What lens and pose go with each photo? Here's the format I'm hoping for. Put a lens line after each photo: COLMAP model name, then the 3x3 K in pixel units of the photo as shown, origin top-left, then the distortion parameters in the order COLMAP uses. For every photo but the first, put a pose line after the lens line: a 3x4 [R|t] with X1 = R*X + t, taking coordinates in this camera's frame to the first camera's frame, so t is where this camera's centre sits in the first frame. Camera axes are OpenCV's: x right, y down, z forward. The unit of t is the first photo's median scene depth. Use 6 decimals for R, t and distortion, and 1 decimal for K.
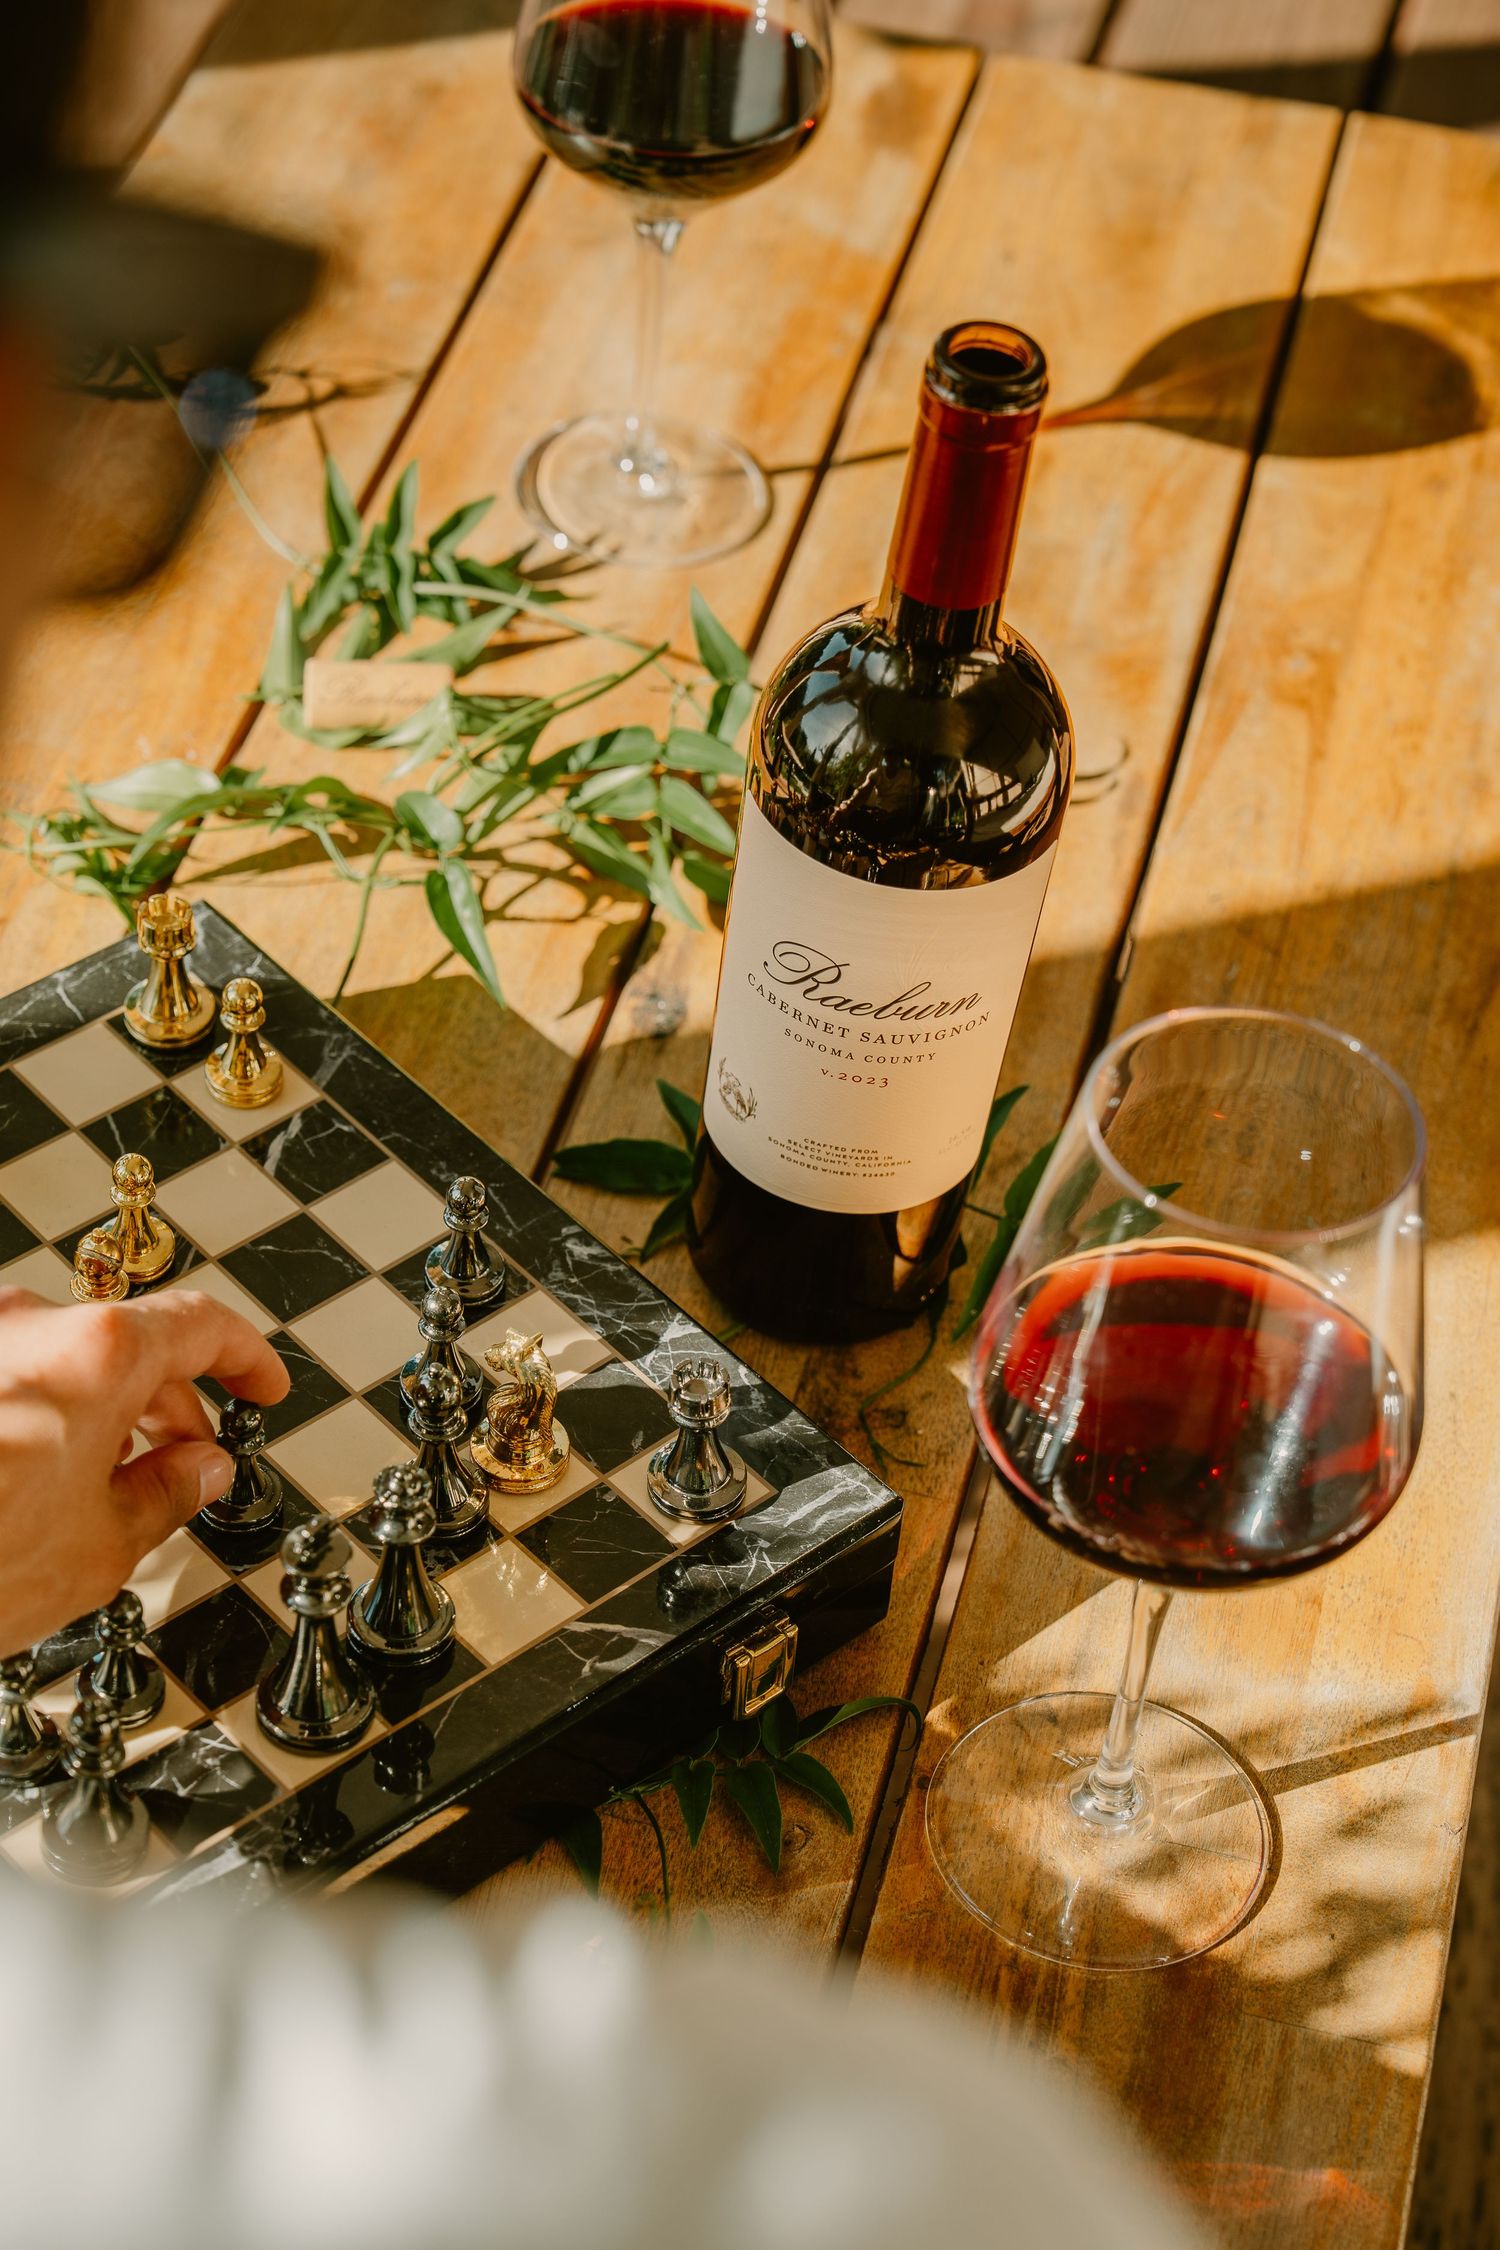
lens RADIAL K [[3707.3, 0, 750.0], [0, 3707.3, 1125.0], [0, 0, 1]] dist [0.061242, 0.056057]
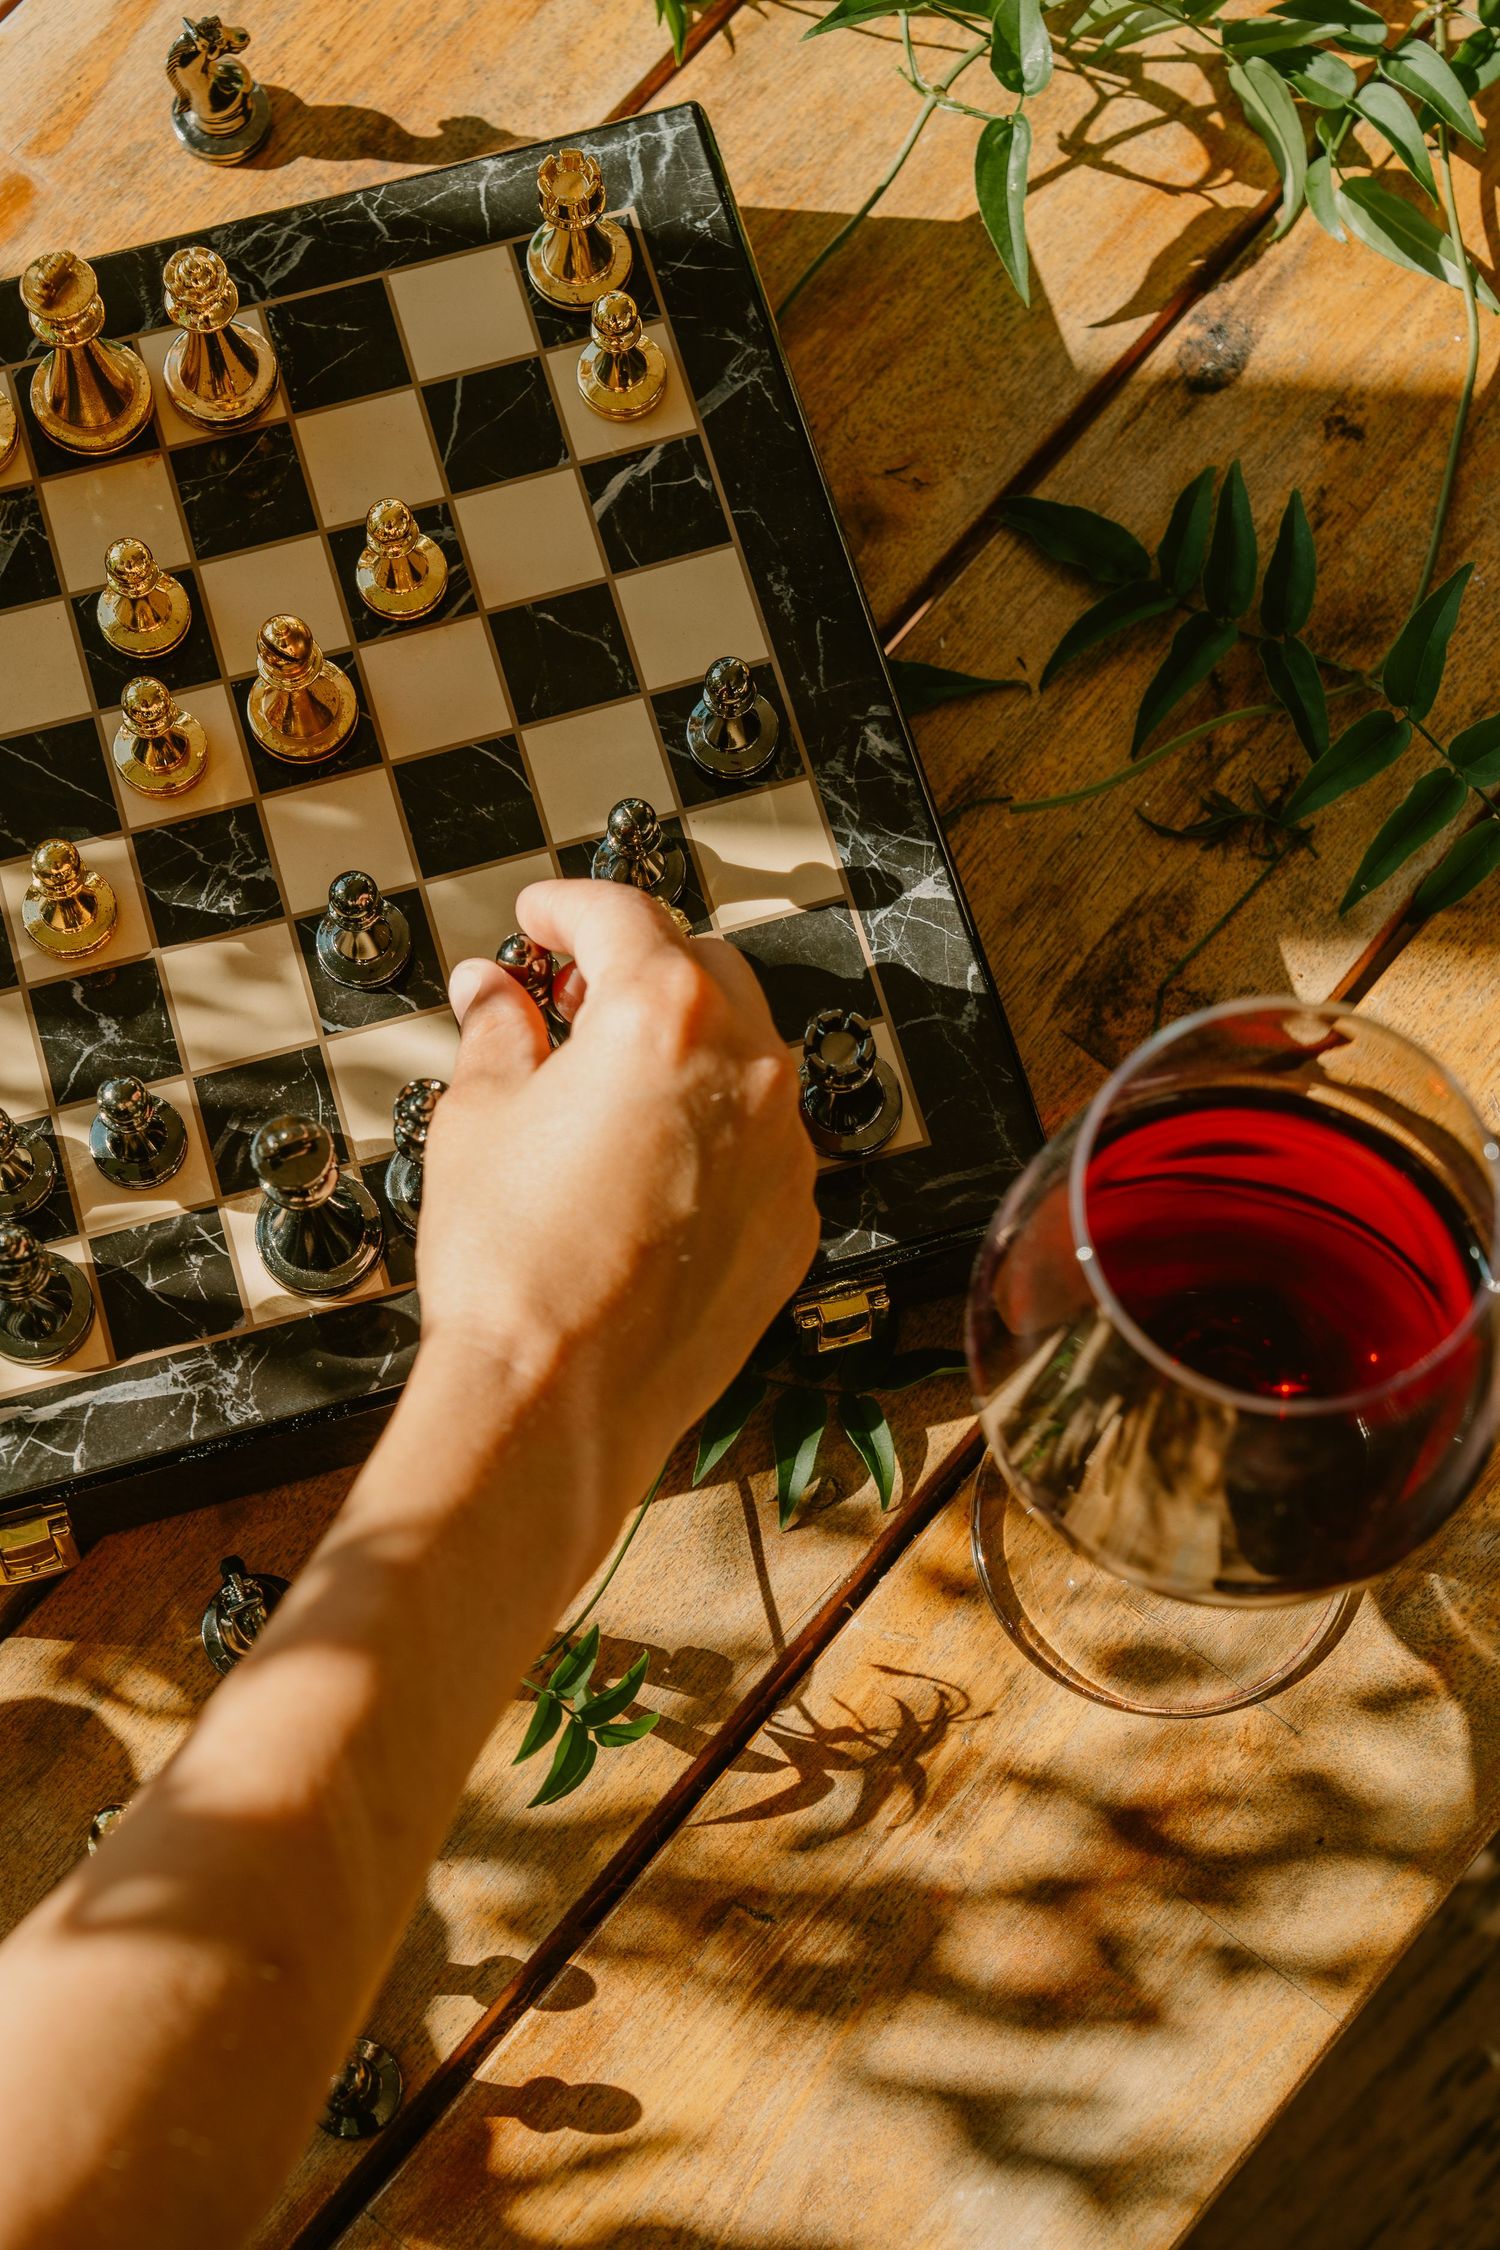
lens RADIAL K [[3707.3, 0, 750.0], [0, 3707.3, 1125.0], [0, 0, 1]] dist [0.061242, 0.056057]
pose [[0.910432, 0.371587, -0.181758, 0.113364], [-0.271972, 0.868781, 0.413825, -0.229741], [0.311680, -0.327327, 0.892027, 0.183479]]
